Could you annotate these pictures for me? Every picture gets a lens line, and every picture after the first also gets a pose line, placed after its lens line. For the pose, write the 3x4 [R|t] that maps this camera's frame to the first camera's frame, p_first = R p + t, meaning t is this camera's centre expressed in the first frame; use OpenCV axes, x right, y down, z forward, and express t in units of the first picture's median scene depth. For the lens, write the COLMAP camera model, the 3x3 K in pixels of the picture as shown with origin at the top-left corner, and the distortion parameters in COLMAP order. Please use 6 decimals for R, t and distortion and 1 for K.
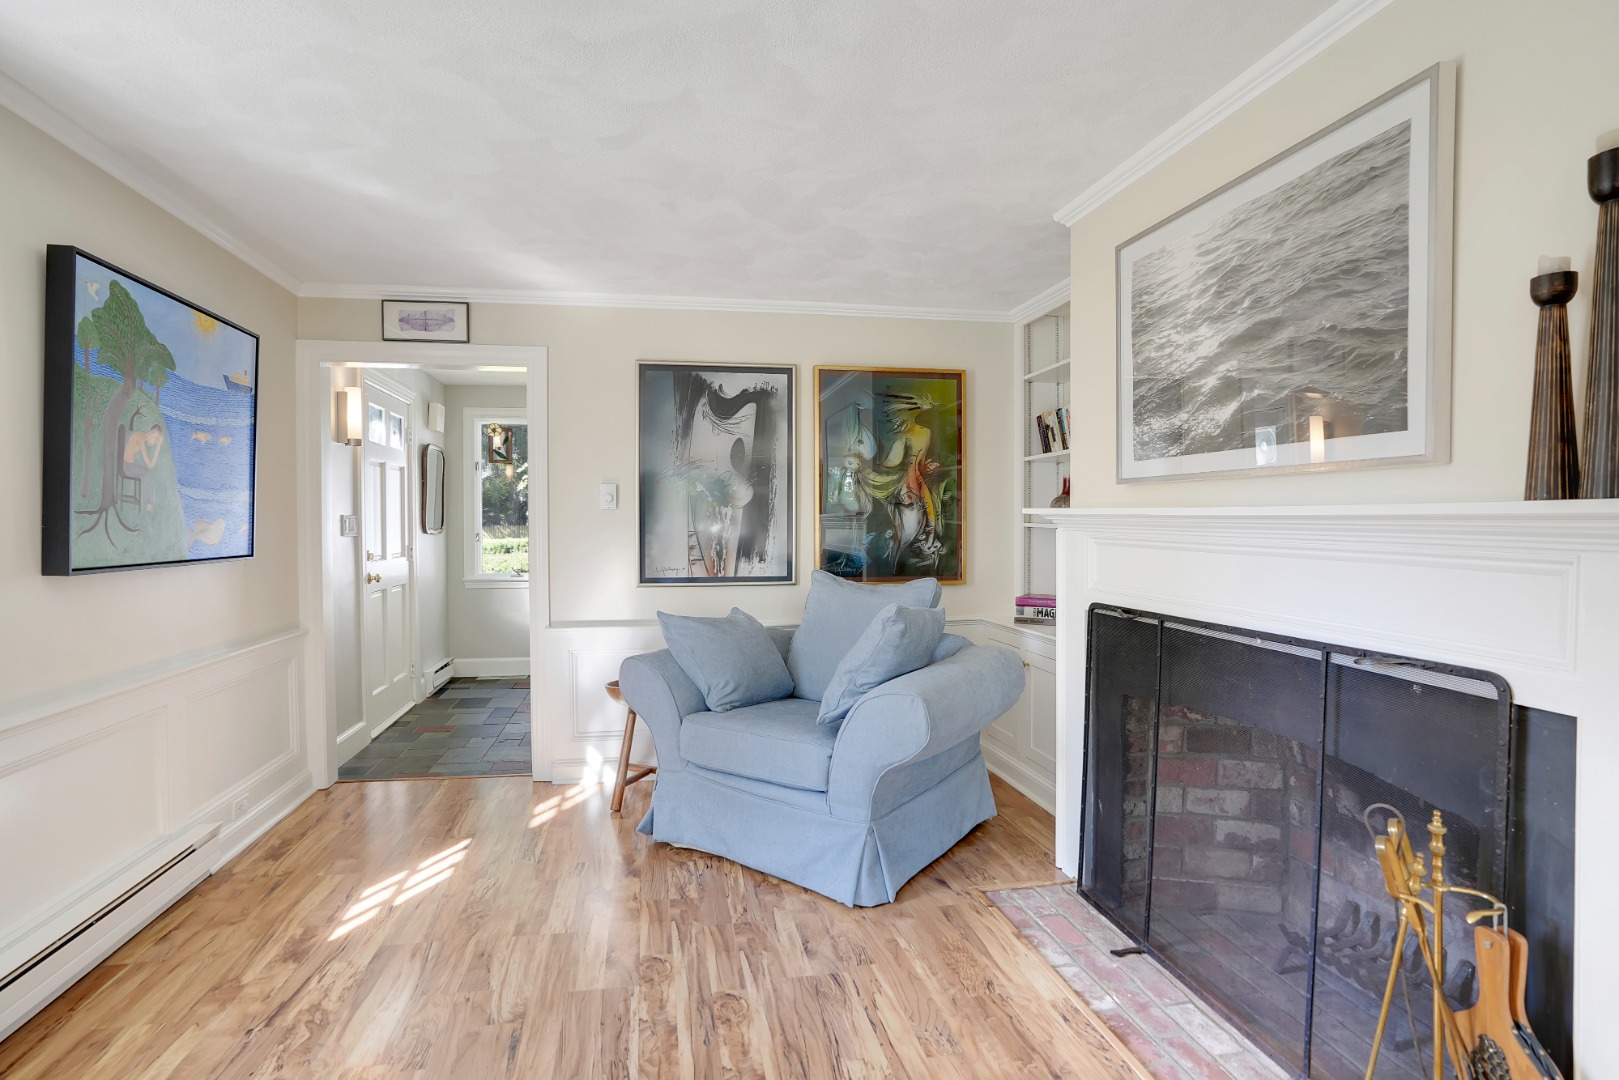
lens RADIAL K [[839.8, 0, 815.5], [0, 839.8, 560.6], [0, 0, 1]] dist [-0.045996, 0.021494]
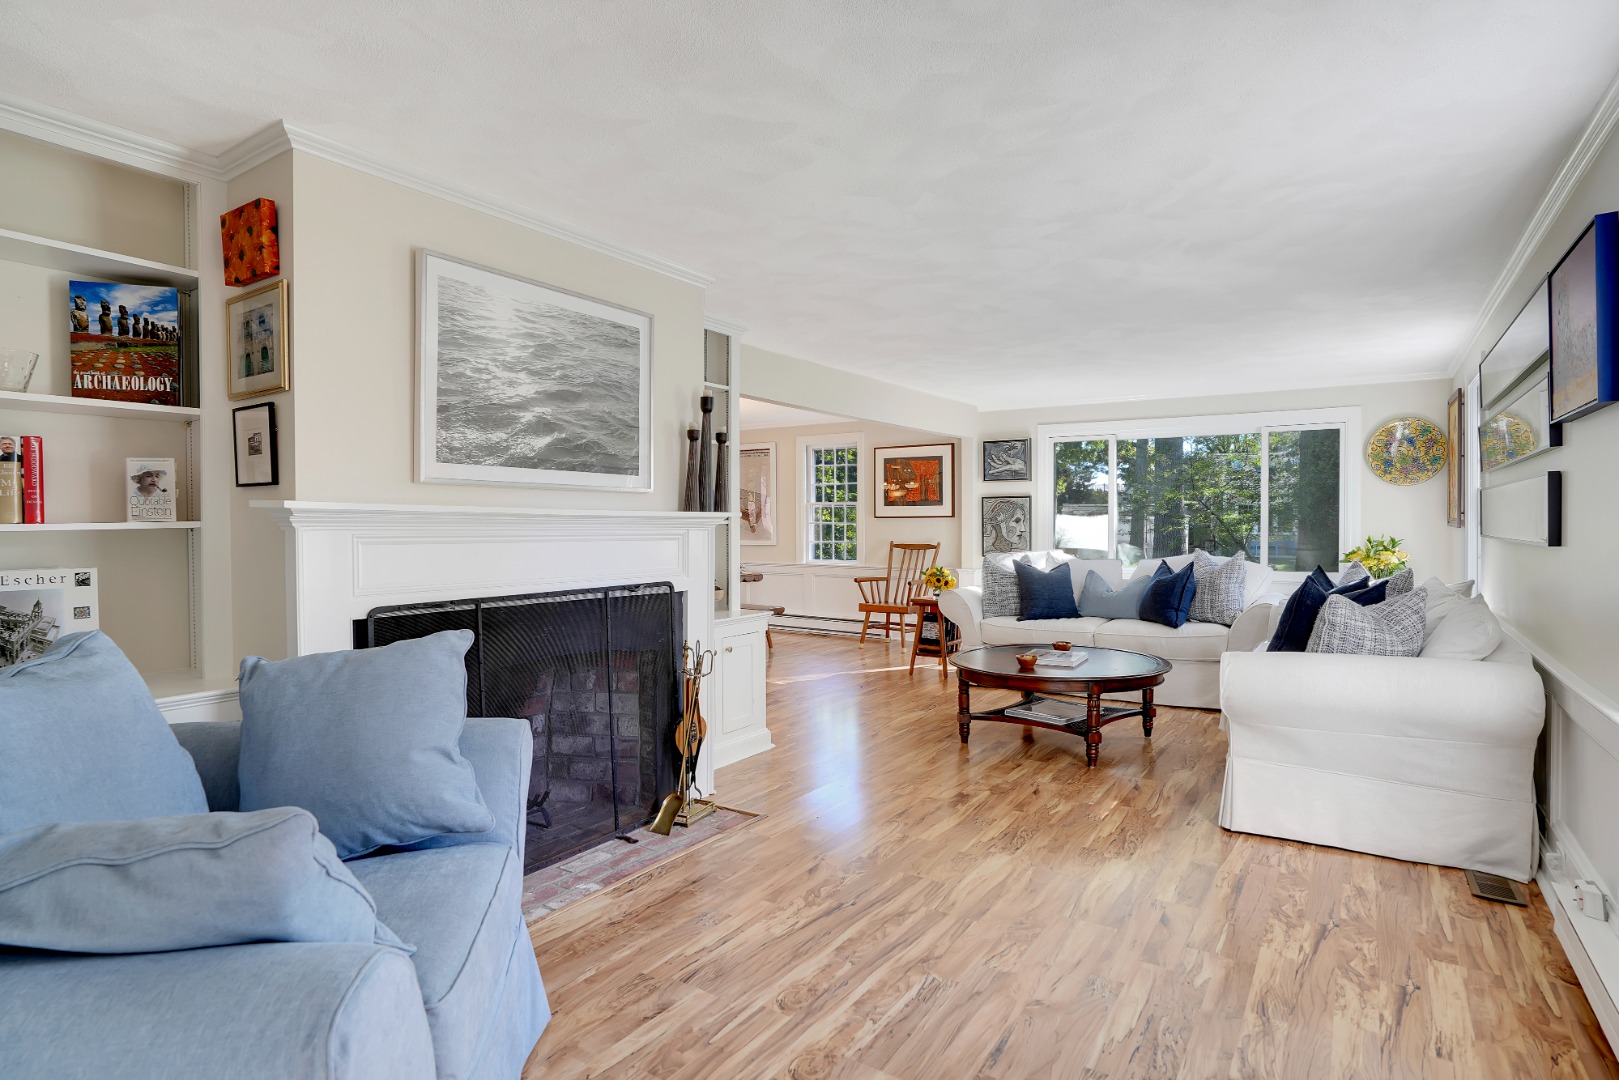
lens RADIAL K [[839.8, 0, 797.9], [0, 839.8, 547.3], [0, 0, 1]] dist [-0.045996, 0.021494]
pose [[-0.706677, -0.020803, 0.707231, -0.825260], [0.033774, 0.997436, 0.063087, -0.075290], [-0.706730, 0.068468, -0.704163, 1.706343]]
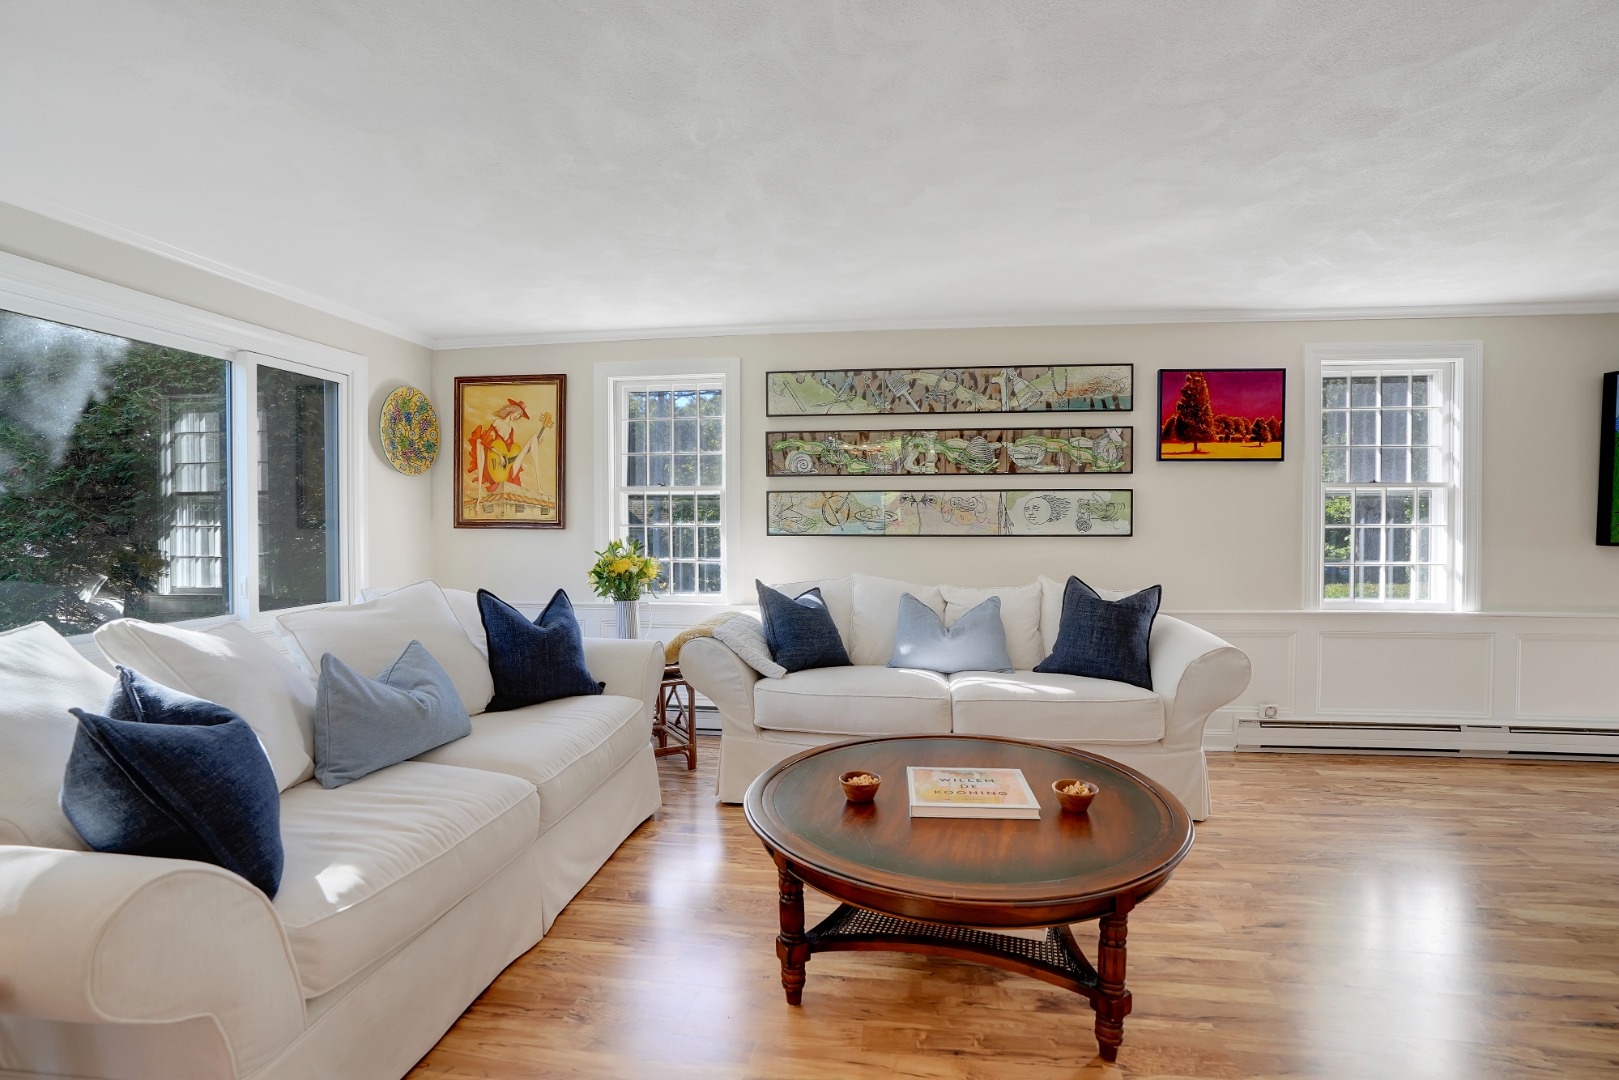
lens RADIAL K [[810.3, 0, 751.8], [0, 810.3, 530.2], [0, 0, 1]] dist [-0.030741, 0.005158]
pose [[-0.310816, 0.013758, -0.950371, 1.355131], [-0.027185, 0.999357, 0.023358, 0.025357], [0.950081, 0.033096, -0.310242, -0.259513]]
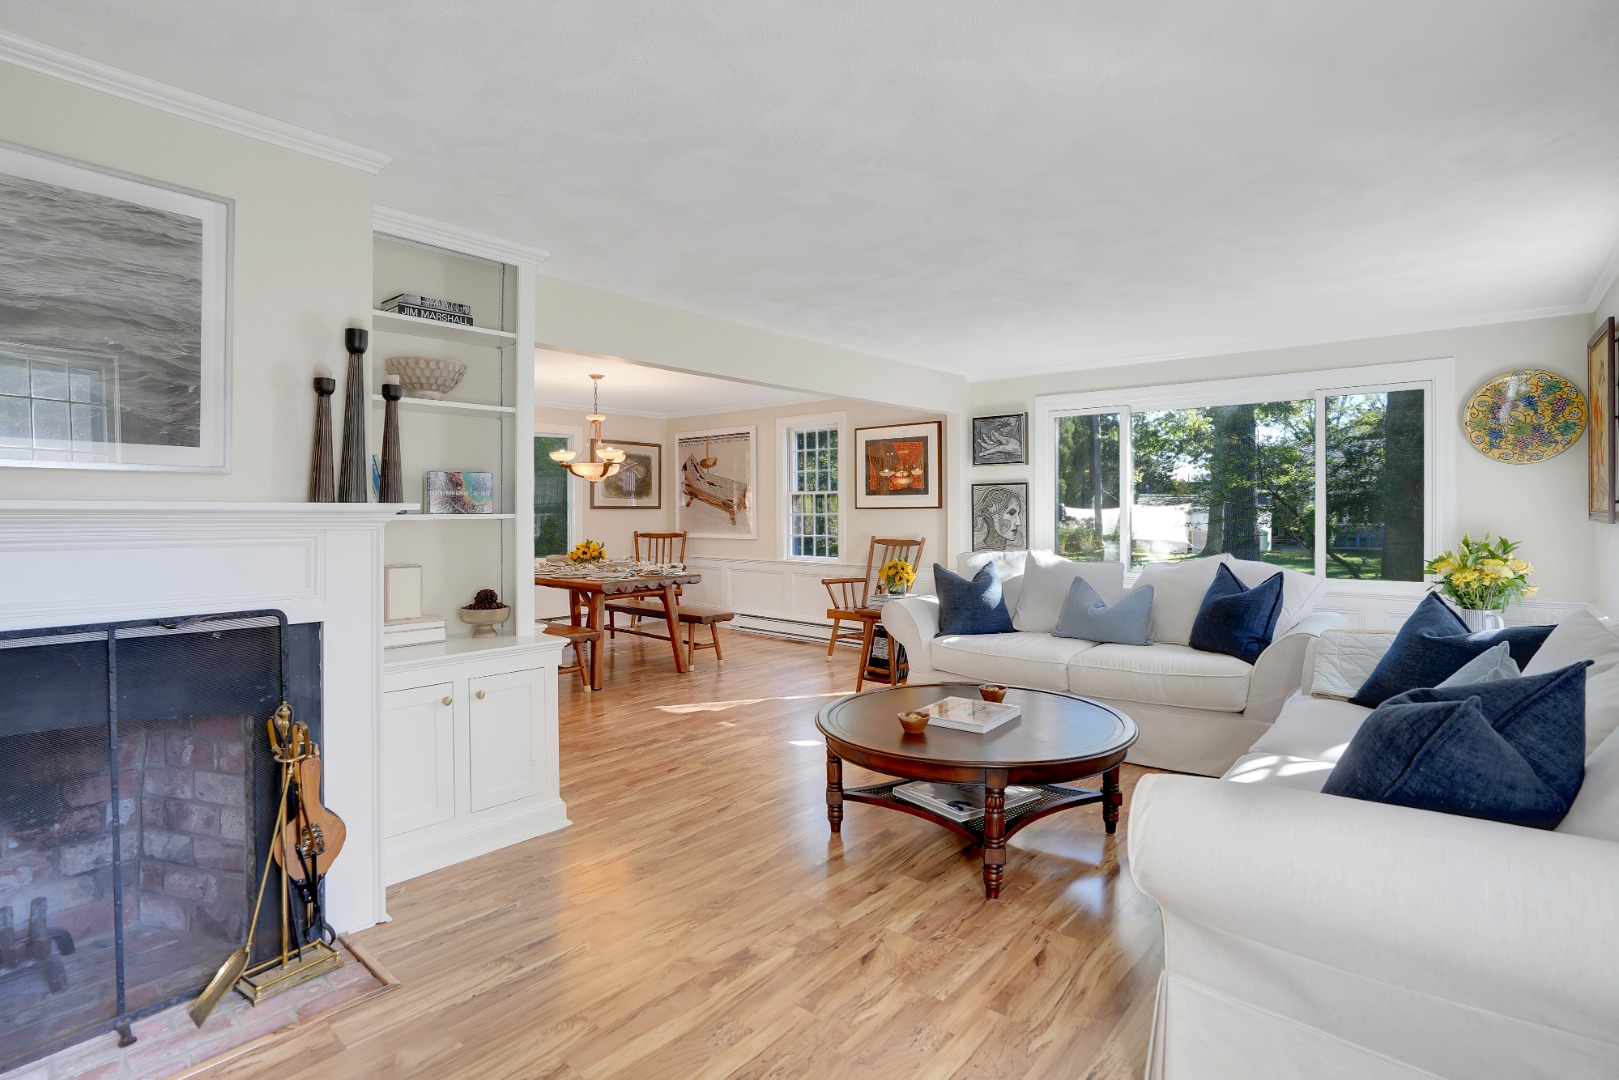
lens RADIAL K [[777.1, 0, 828.5], [0, 777.1, 518.8], [0, 0, 1]] dist [-0.047424, 0.015905]
pose [[-0.624737, -0.007479, 0.780800, -0.683454], [0.036674, 0.998570, 0.038909, -0.039772], [-0.779974, 0.052943, -0.623569, 0.749707]]
